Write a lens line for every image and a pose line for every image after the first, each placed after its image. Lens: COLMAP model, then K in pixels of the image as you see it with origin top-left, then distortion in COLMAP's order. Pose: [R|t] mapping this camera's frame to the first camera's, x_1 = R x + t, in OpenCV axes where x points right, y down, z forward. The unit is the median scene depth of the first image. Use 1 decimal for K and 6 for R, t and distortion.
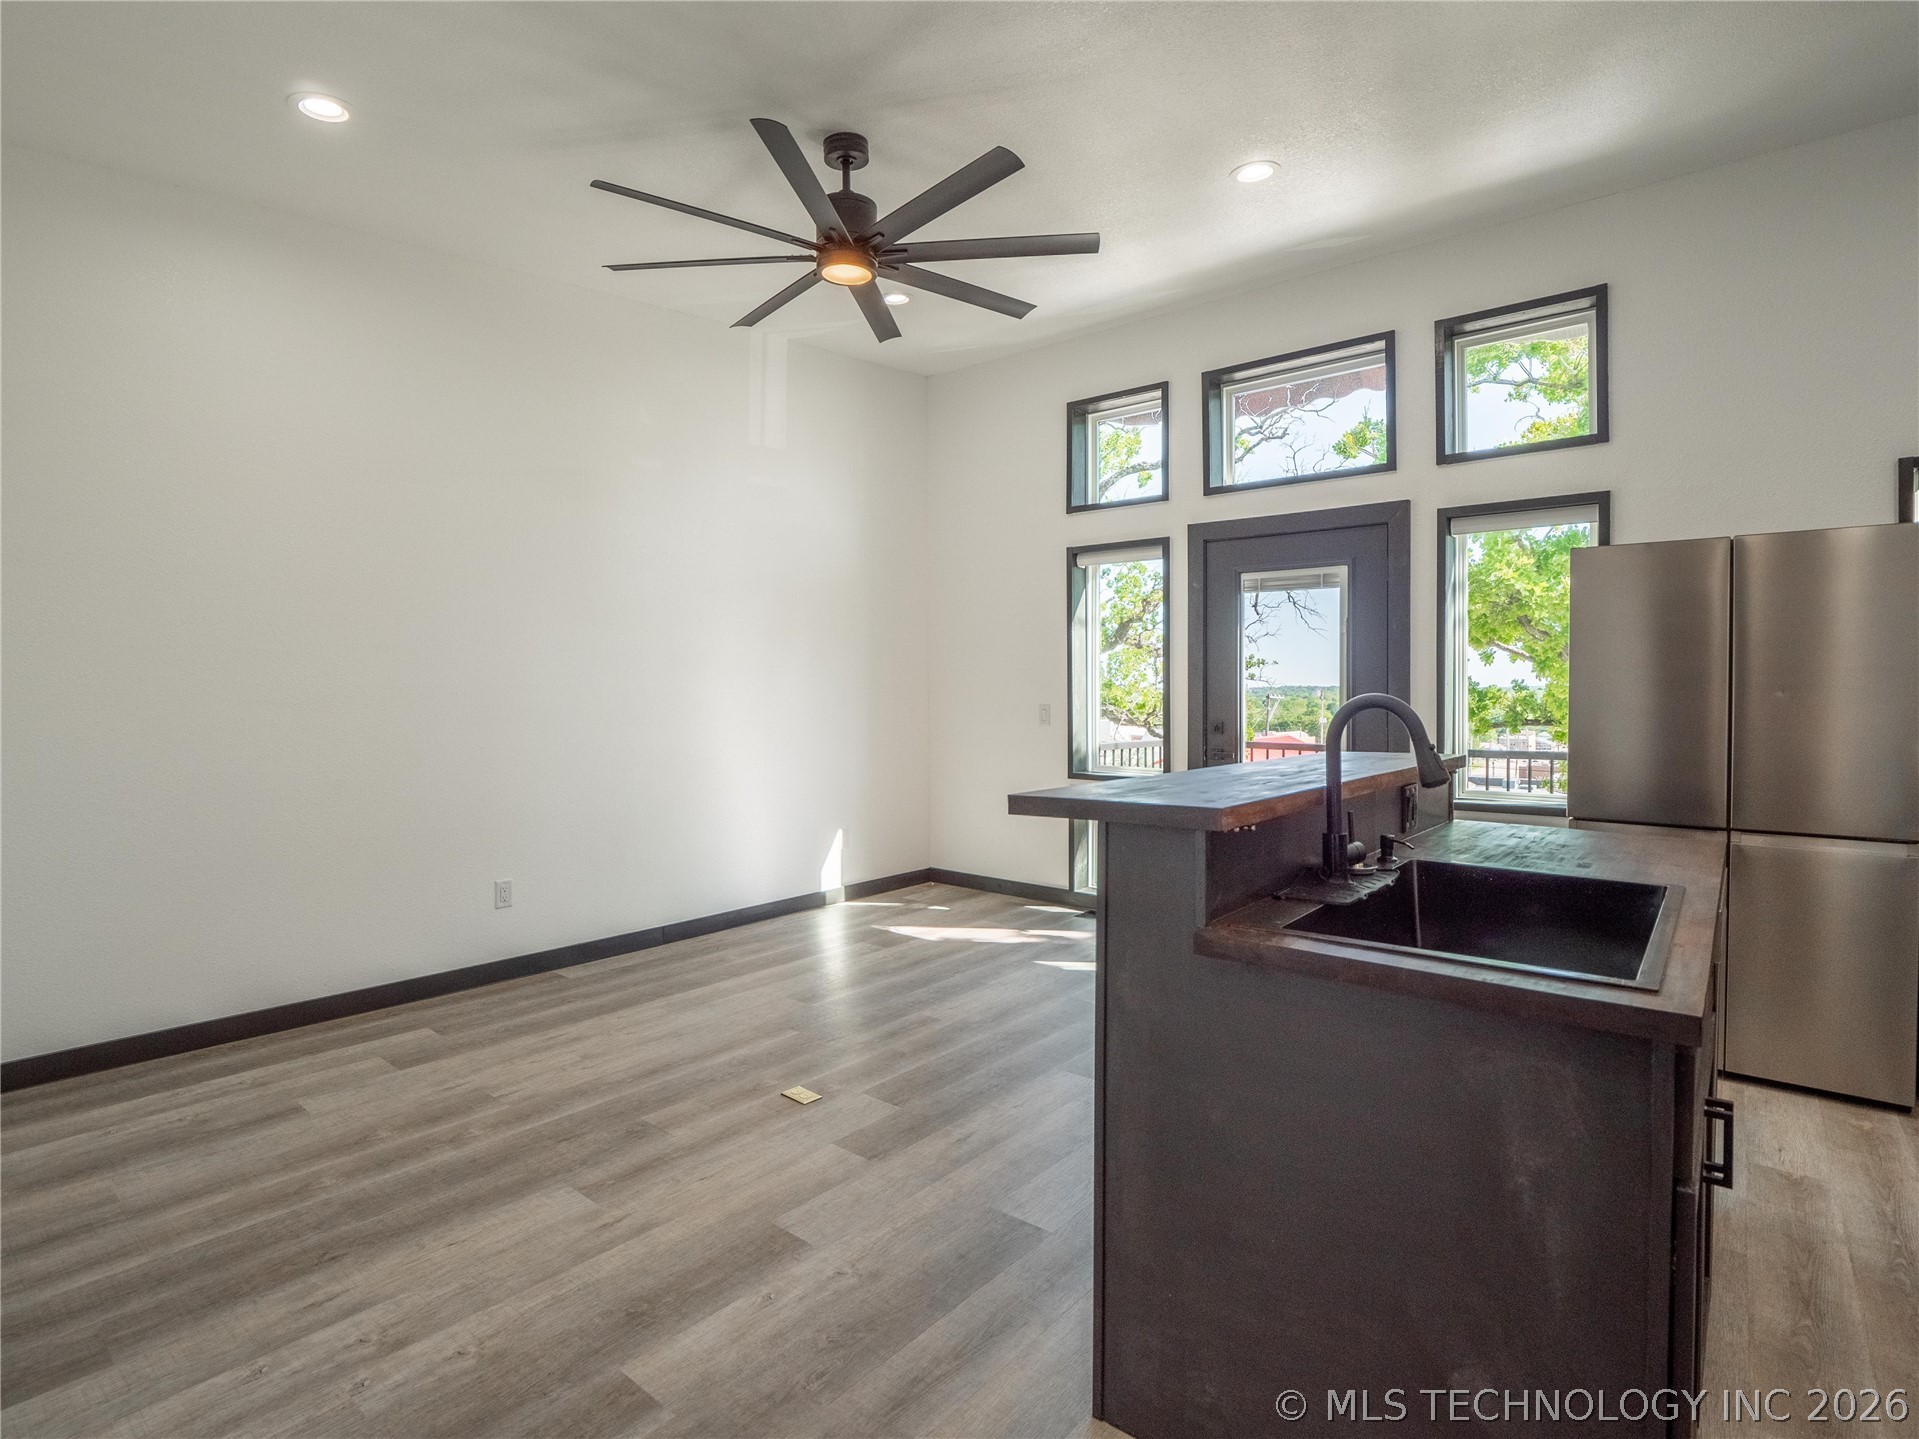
lens RADIAL K [[956.7, 0, 948.2], [0, 956.7, 699.6], [0, 0, 1]] dist [-0.004624, -0.002782]
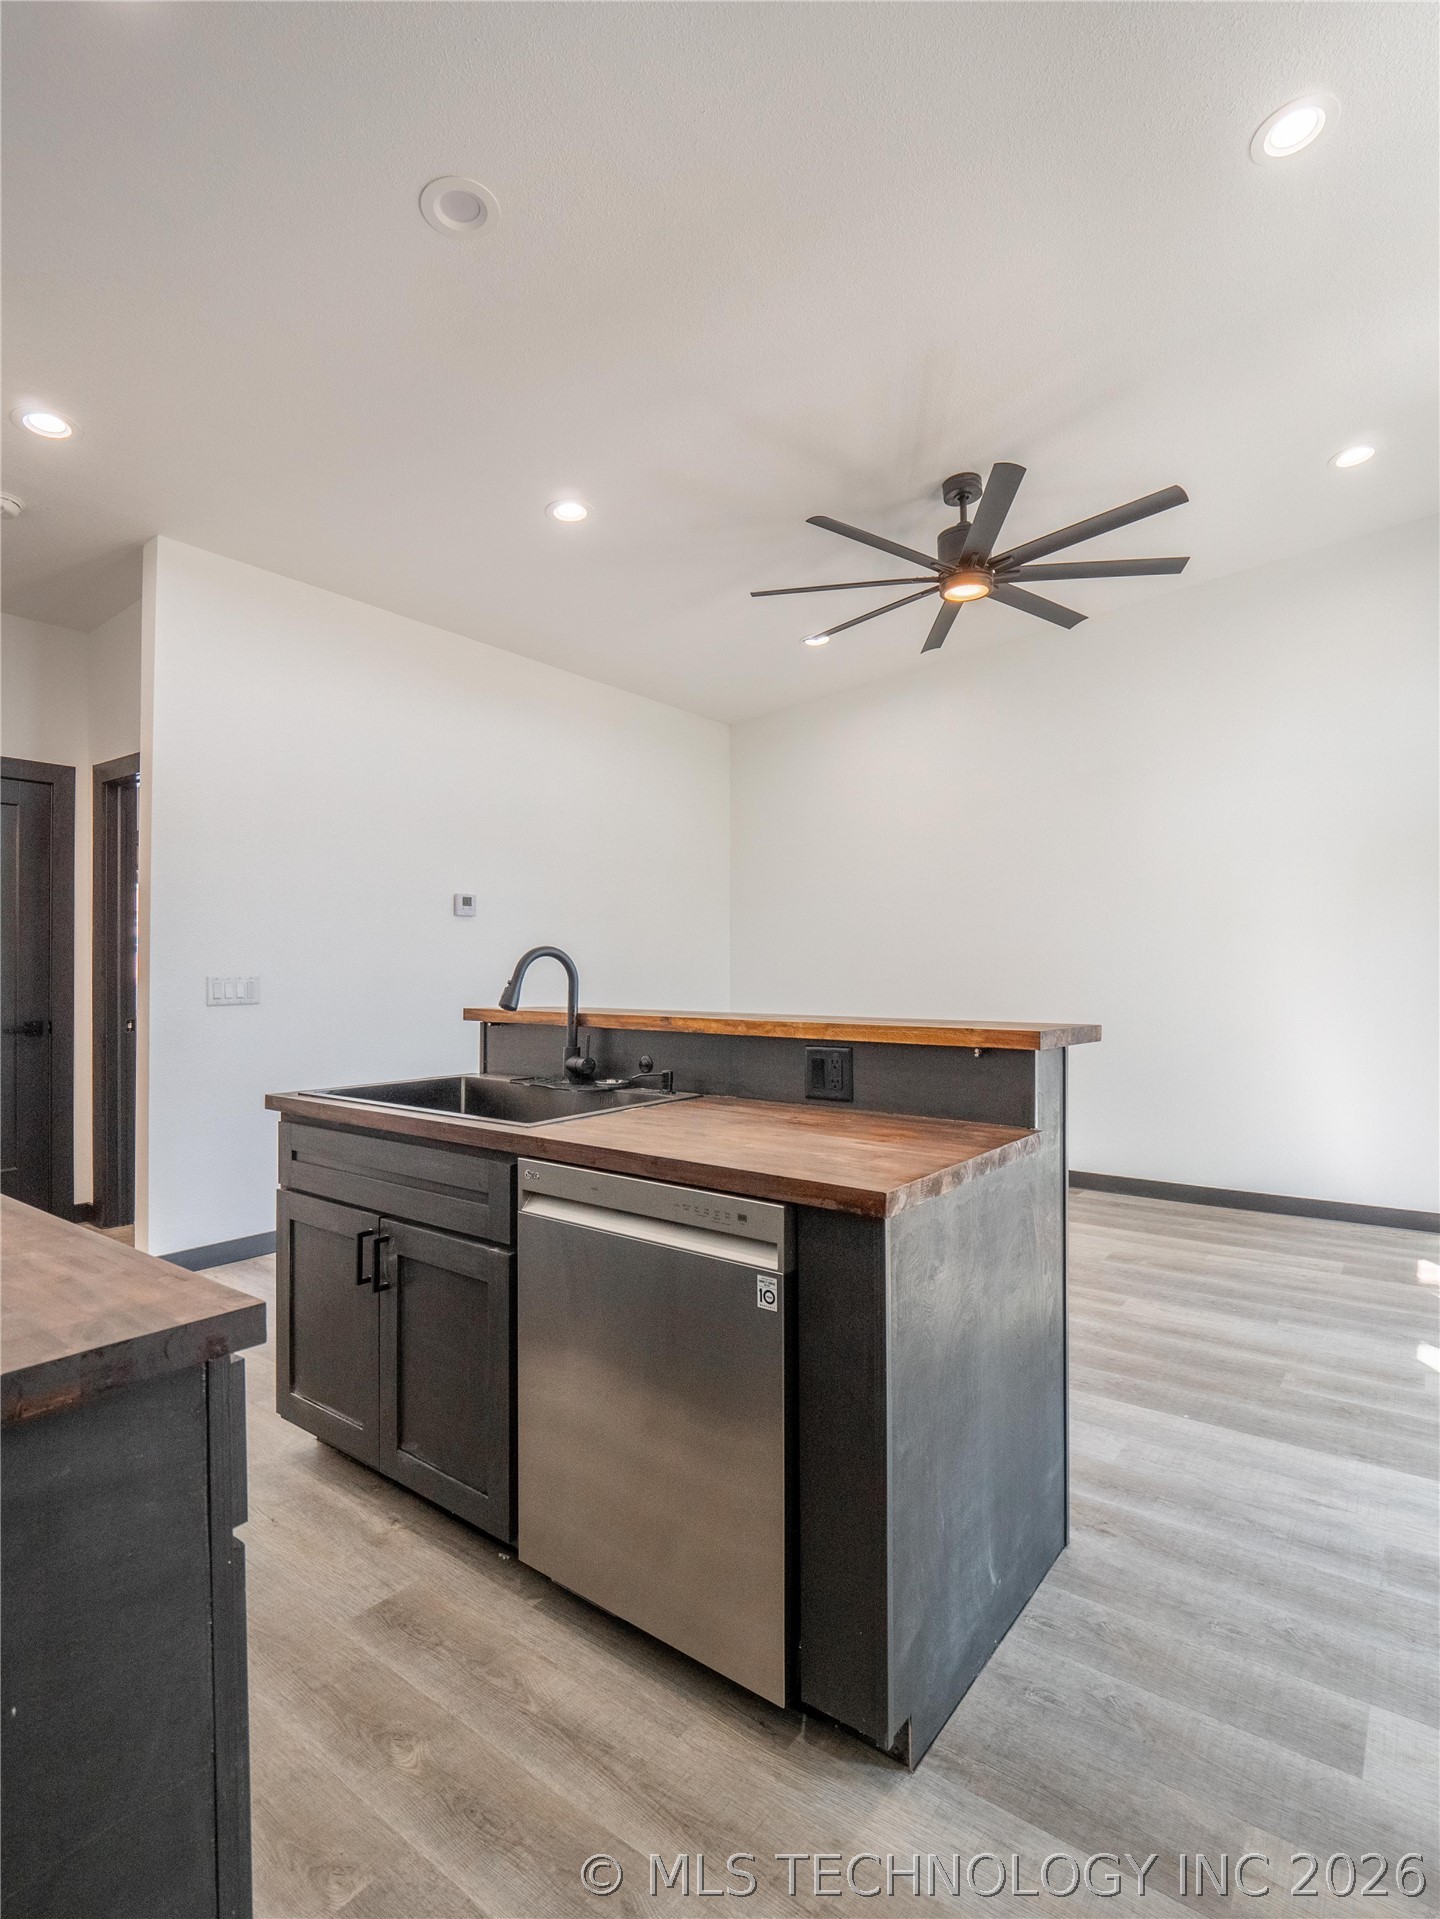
lens RADIAL K [[956.7, 0, 742.7], [0, 956.7, 958.0], [0, 0, 1]] dist [-0.004624, -0.002782]
pose [[0.055558, -0.015043, -0.998342, 1.027372], [-0.005447, 0.999867, -0.015369, 0.017403], [0.998441, 0.006292, 0.055469, 0.667665]]
